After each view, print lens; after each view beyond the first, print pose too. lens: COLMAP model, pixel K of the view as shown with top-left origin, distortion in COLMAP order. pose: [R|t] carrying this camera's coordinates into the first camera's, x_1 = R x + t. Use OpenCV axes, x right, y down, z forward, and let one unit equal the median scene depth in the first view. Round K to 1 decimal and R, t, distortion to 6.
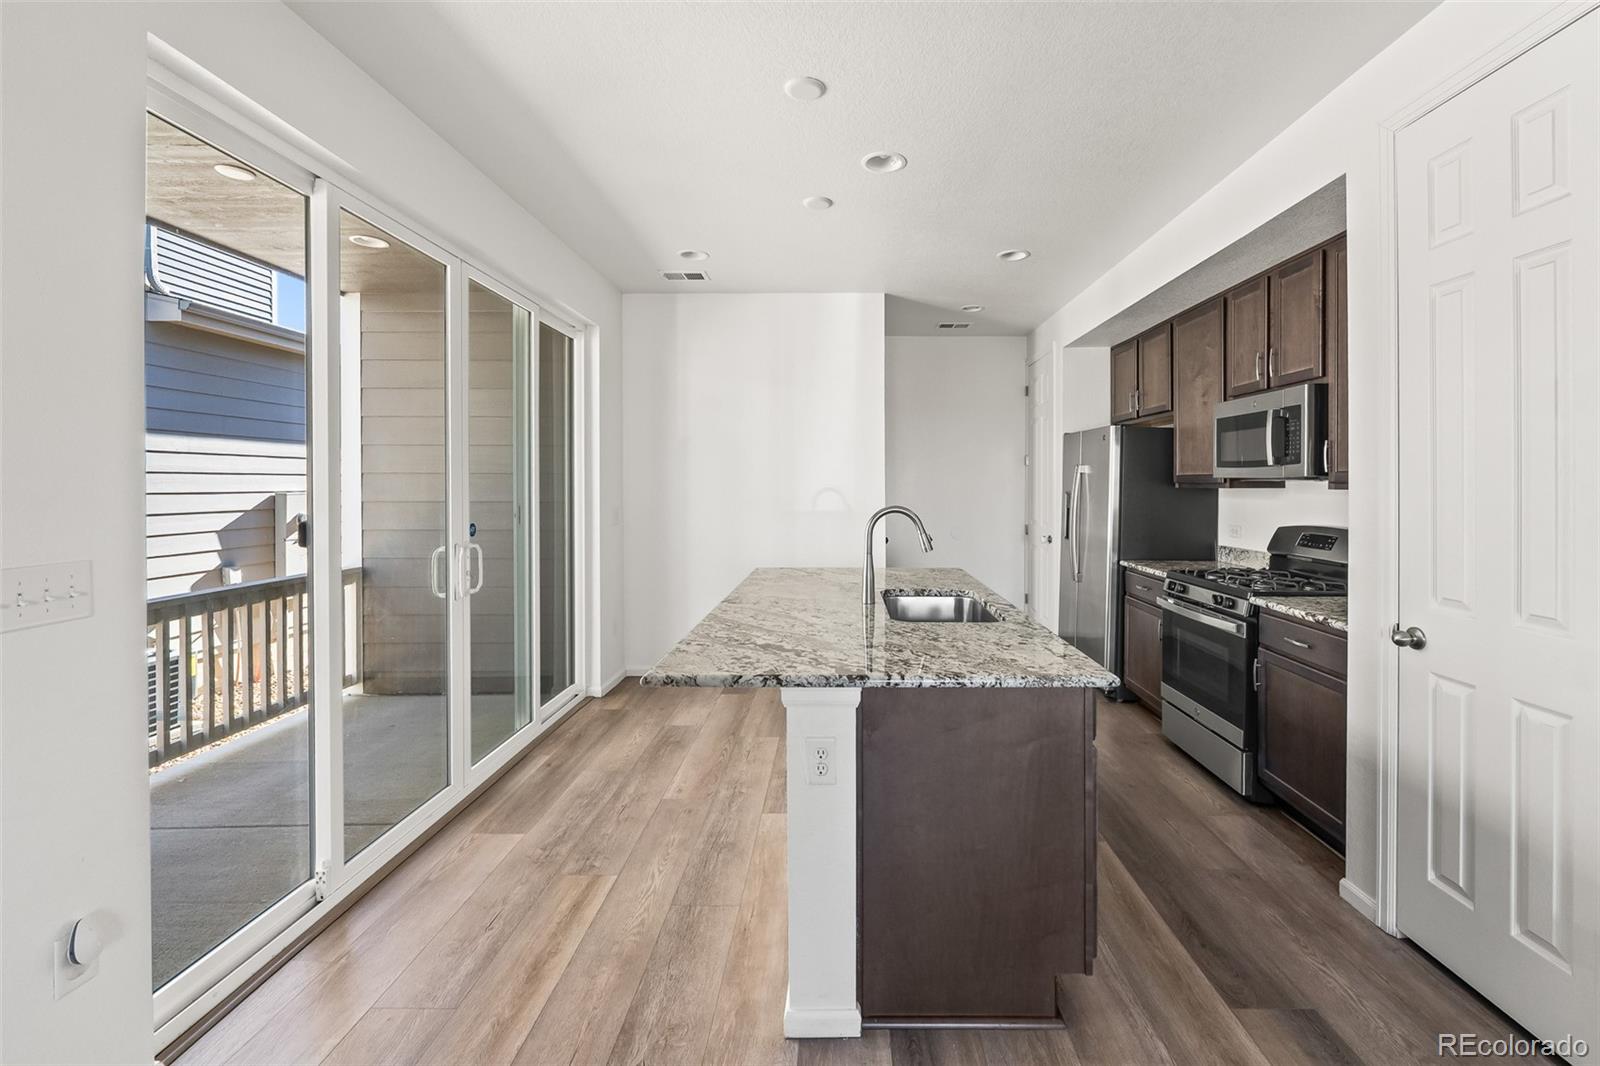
lens RADIAL K [[690.8, 0, 845.0], [0, 690.8, 484.3], [0, 0, 1]] dist [-0.004300, -0.000589]
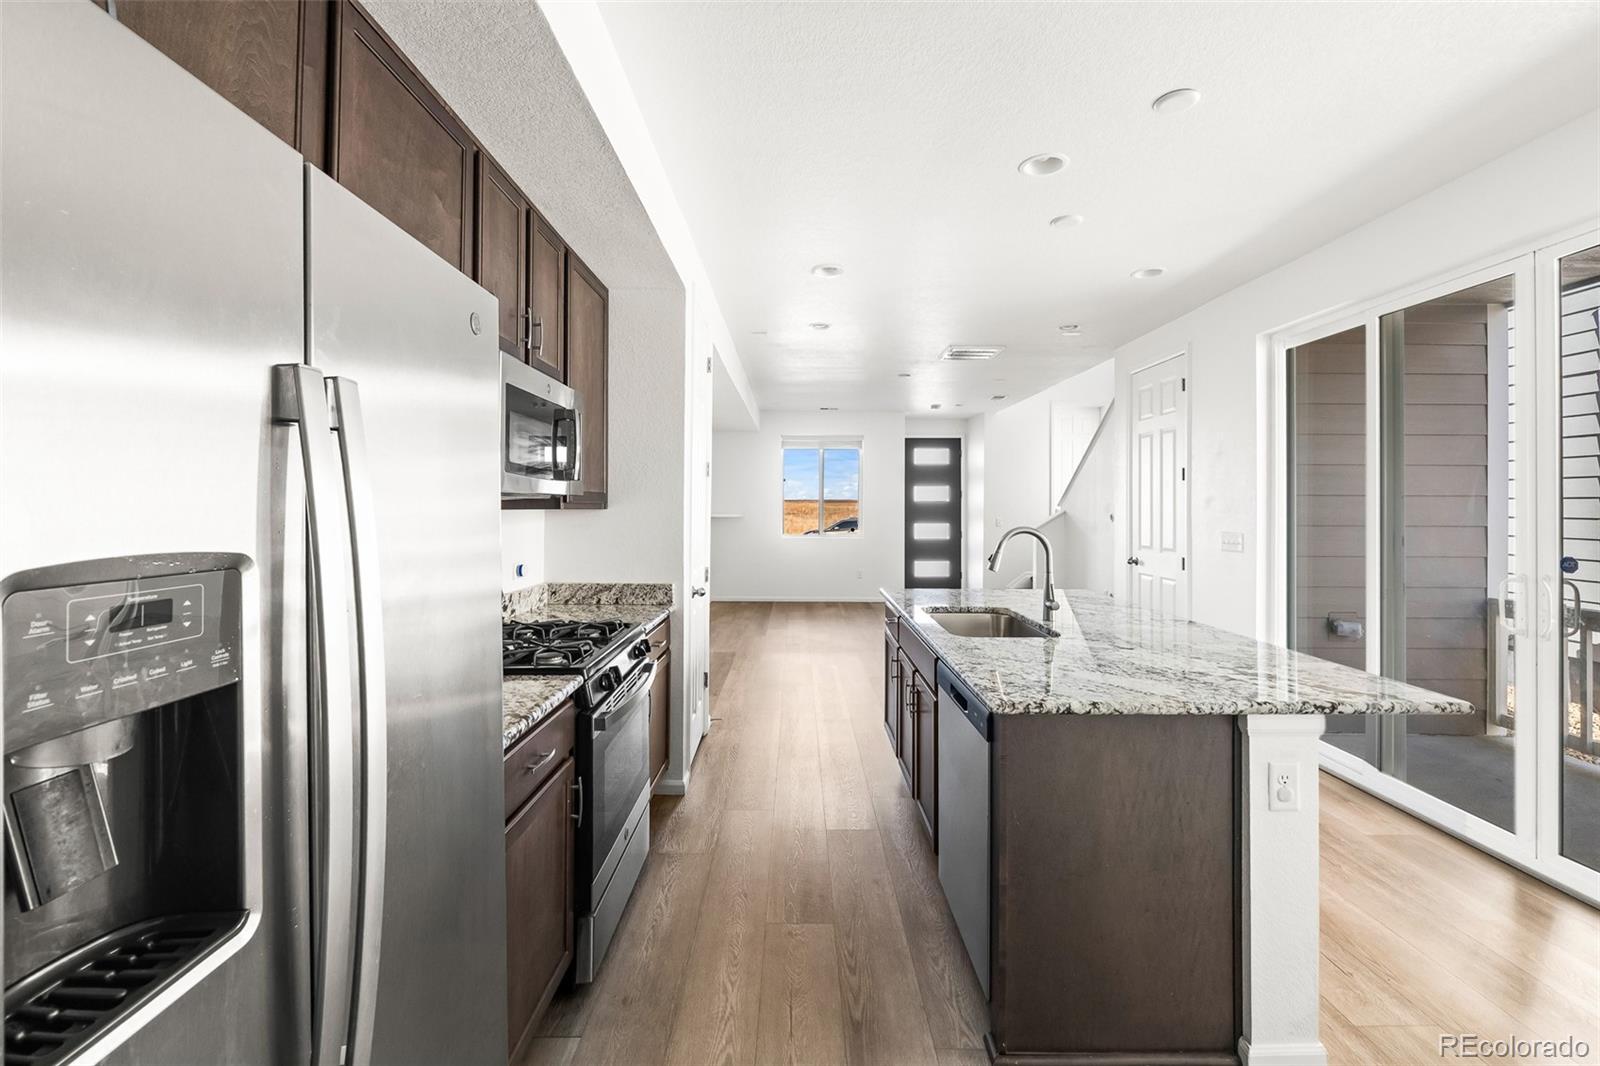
lens RADIAL K [[689.8, 0, 804.7], [0, 689.8, 502.2], [0, 0, 1]] dist [0.010318, -0.000004]
pose [[-0.999988, -0.003328, -0.003502, 0.343940], [-0.003311, 0.999984, -0.004693, 0.000490], [0.003517, -0.004681, -0.999983, 1.743296]]
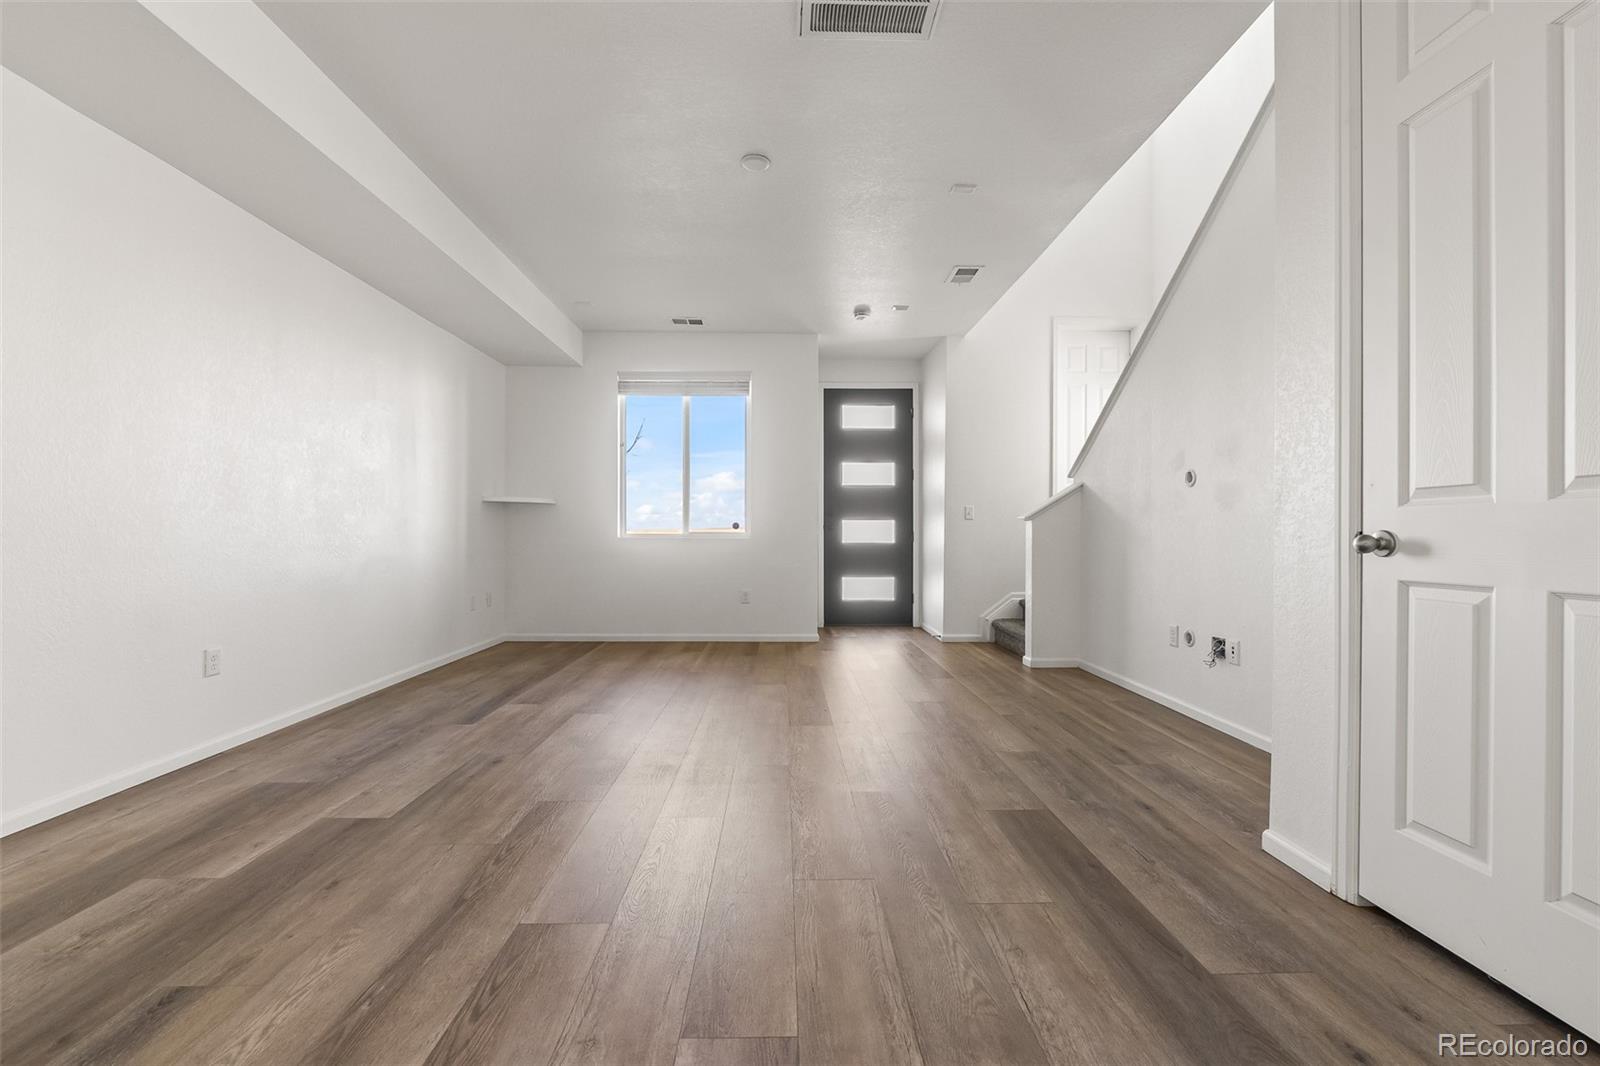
lens RADIAL K [[673.0, 0, 800.0], [0, 673.0, 533.0], [0, 0, 1]] dist [-0.008430, -0.000236]
pose [[-0.999821, -0.004050, -0.018498, -0.025019], [-0.004042, 0.999992, -0.000454, 0.129337], [0.018499, -0.000379, -0.999829, 0.536600]]
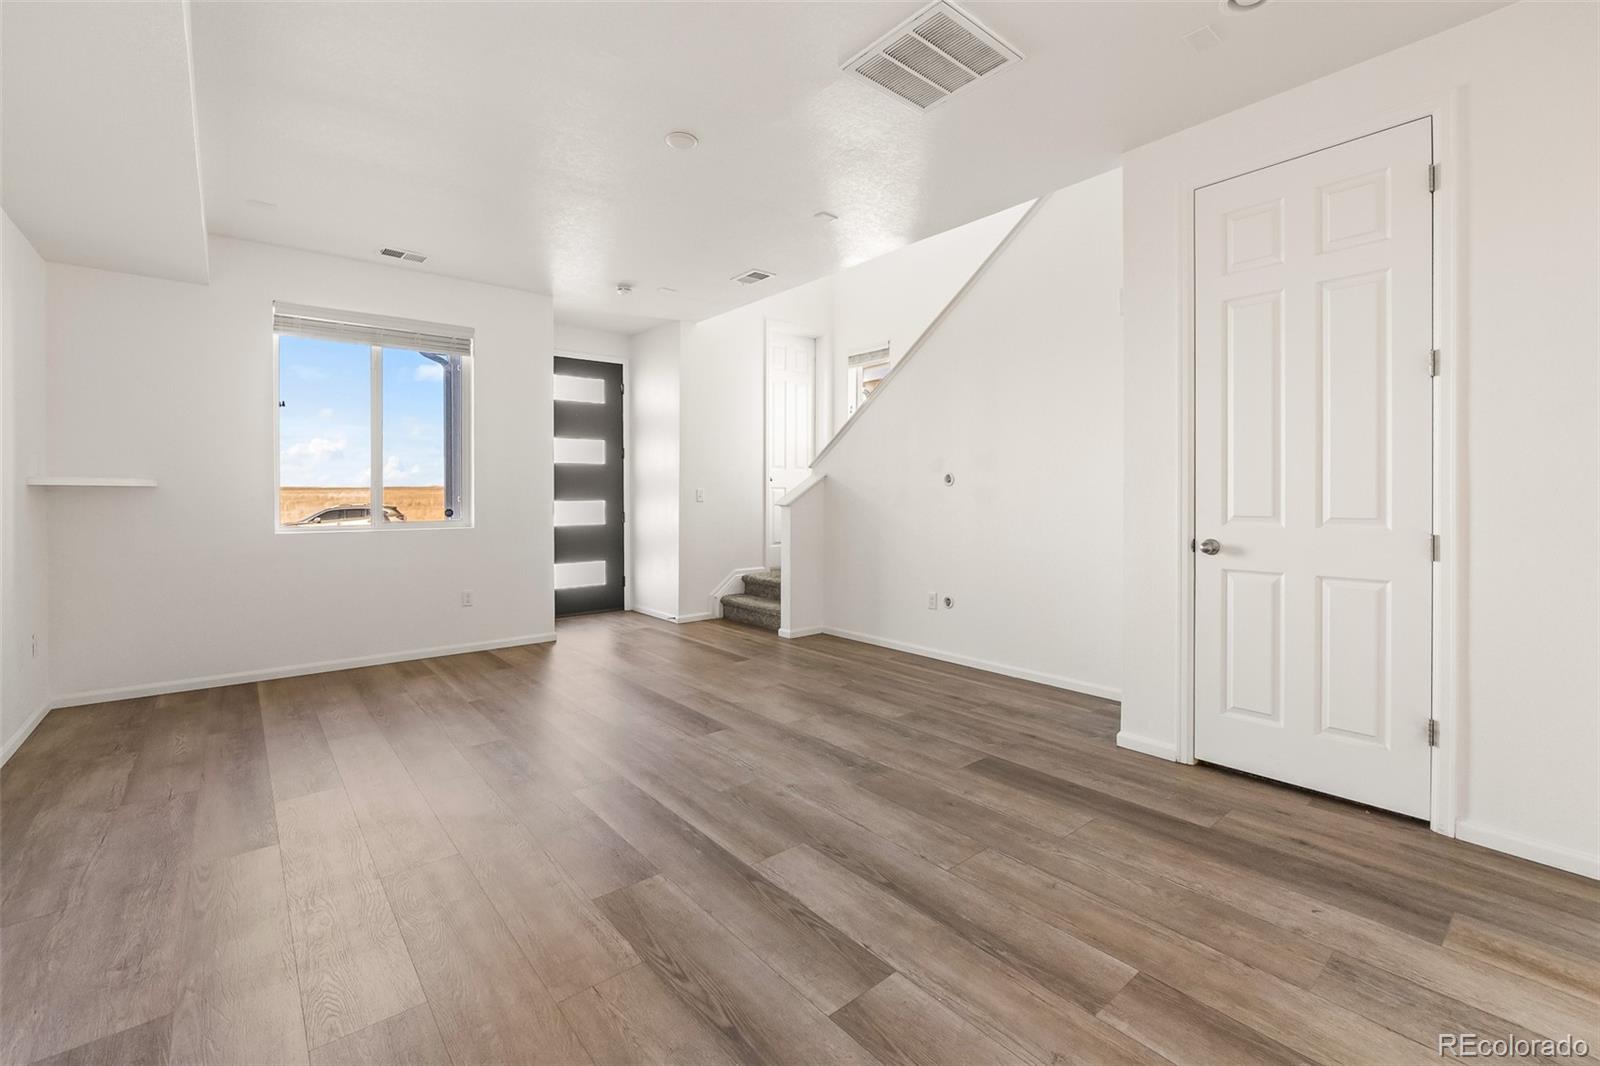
lens RADIAL K [[682.2, 0, 801.3], [0, 682.2, 502.8], [0, 0, 1]] dist [-0.007356, -0.000355]
pose [[-0.770669, 0.009529, -0.637165, 0.486986], [0.000992, 0.999905, 0.013754, 0.065595], [0.637235, 0.009968, -0.770605, 0.370562]]
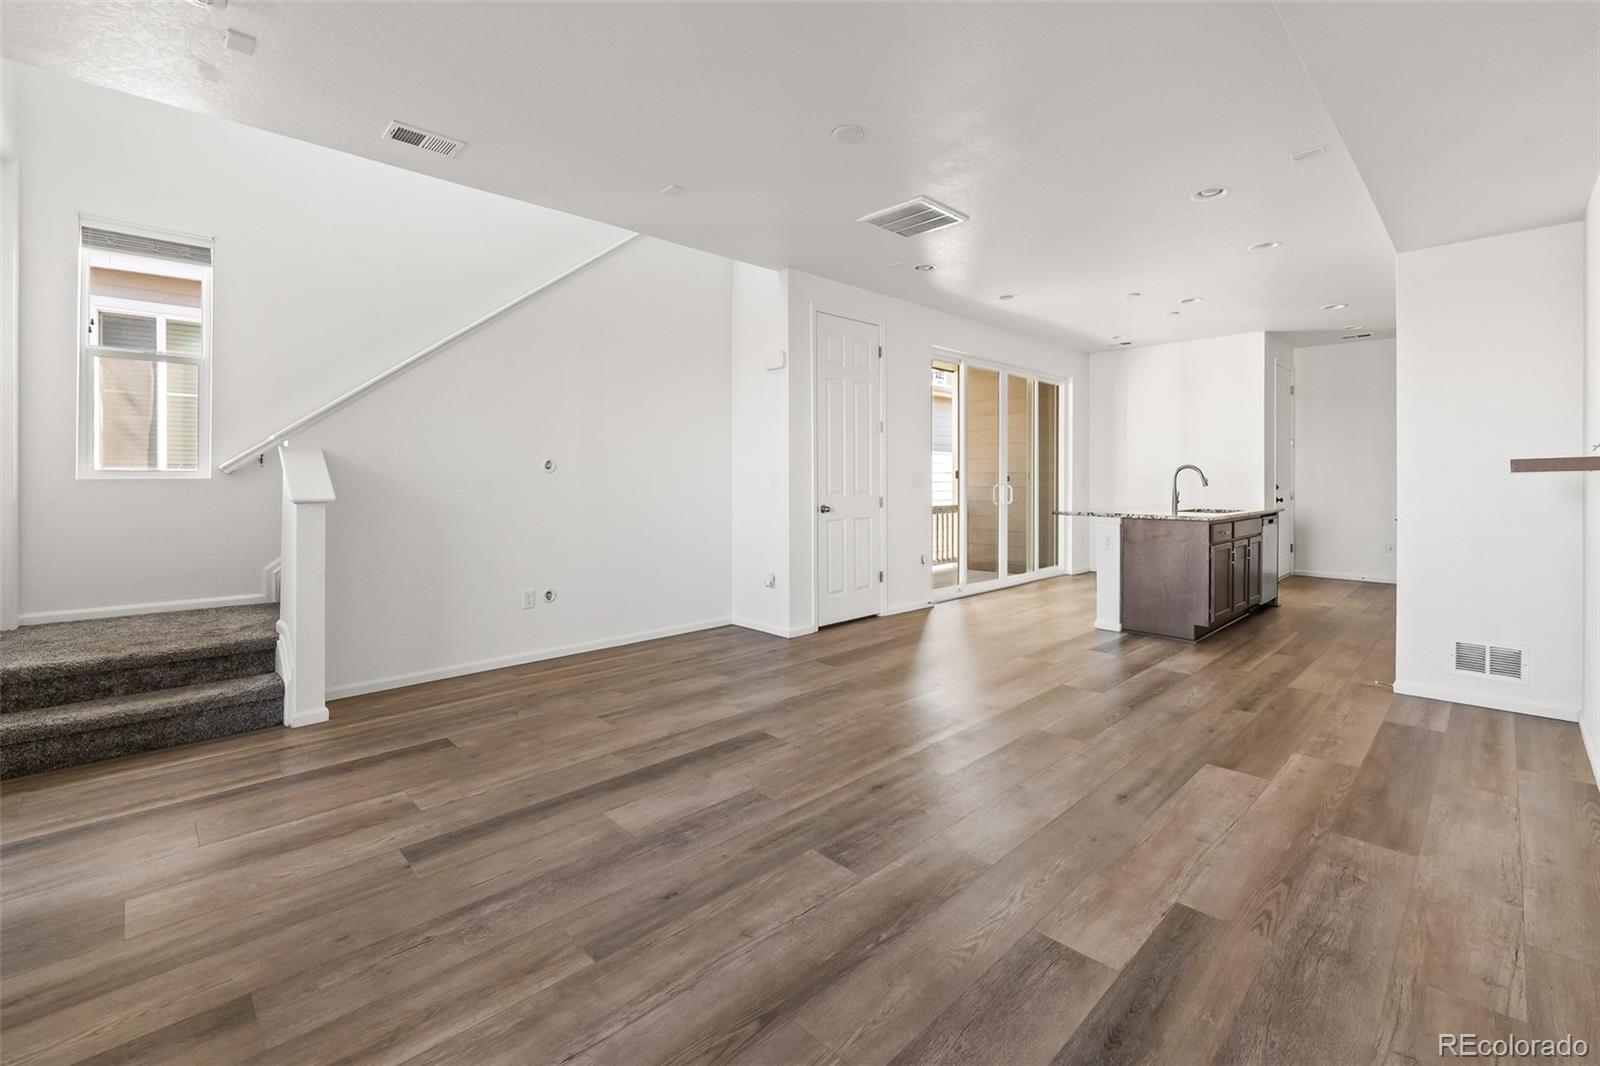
lens RADIAL K [[689.1, 0, 792.2], [0, 689.1, 484.6], [0, 0, 1]] dist [-0.006414, -0.000316]
pose [[0.687899, 0.006755, -0.725775, 0.657816], [-0.000851, 0.999964, 0.008499, 0.063813], [0.725806, -0.005229, 0.687879, -1.152036]]
